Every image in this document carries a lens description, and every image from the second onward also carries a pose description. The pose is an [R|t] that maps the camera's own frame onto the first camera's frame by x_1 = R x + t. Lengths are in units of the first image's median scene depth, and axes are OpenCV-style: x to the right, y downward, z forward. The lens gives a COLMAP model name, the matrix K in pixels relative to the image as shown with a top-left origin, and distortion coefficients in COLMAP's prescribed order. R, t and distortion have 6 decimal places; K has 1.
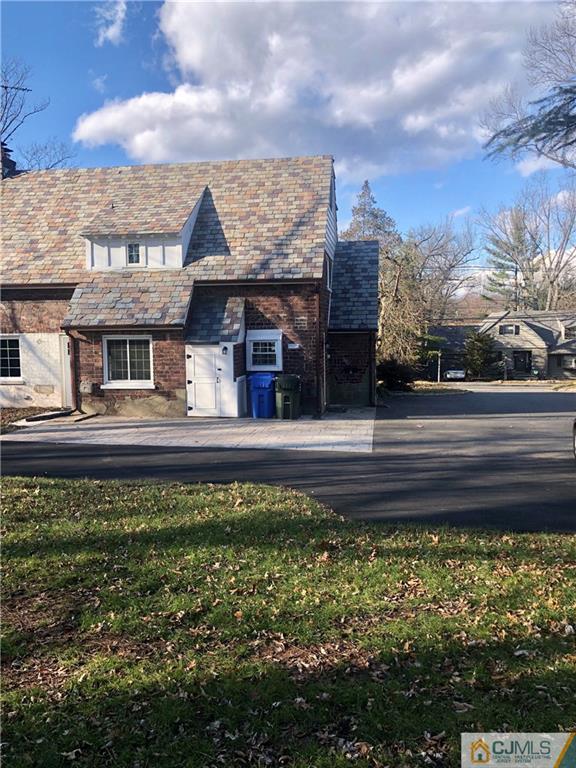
lens RADIAL K [[631.1, 0, 293.7], [0, 631.1, 387.1], [0, 0, 1]] dist [0.032350, -0.051588]
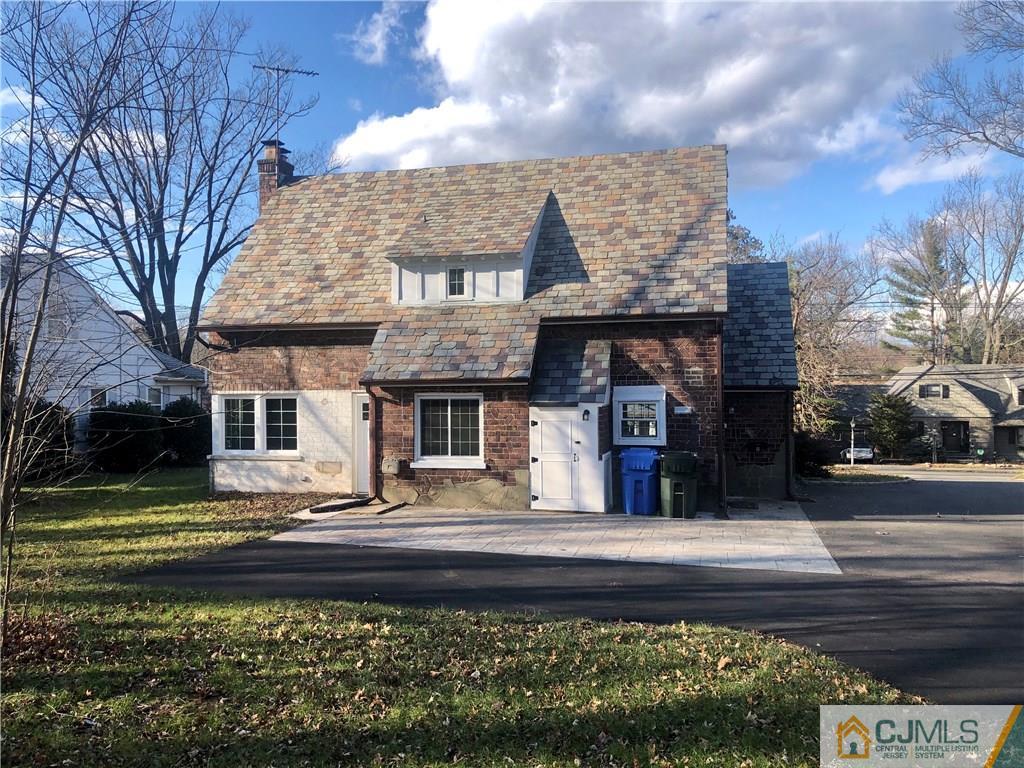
lens RADIAL K [[841.4, 0, 511.5], [0, 841.4, 384.8], [0, 0, 1]] dist [0.032350, -0.051588]
pose [[0.994590, 0.004168, -0.103794, -0.087408], [-0.014197, 0.995273, -0.096069, -0.001137], [0.102903, 0.097023, 0.989948, 0.062018]]
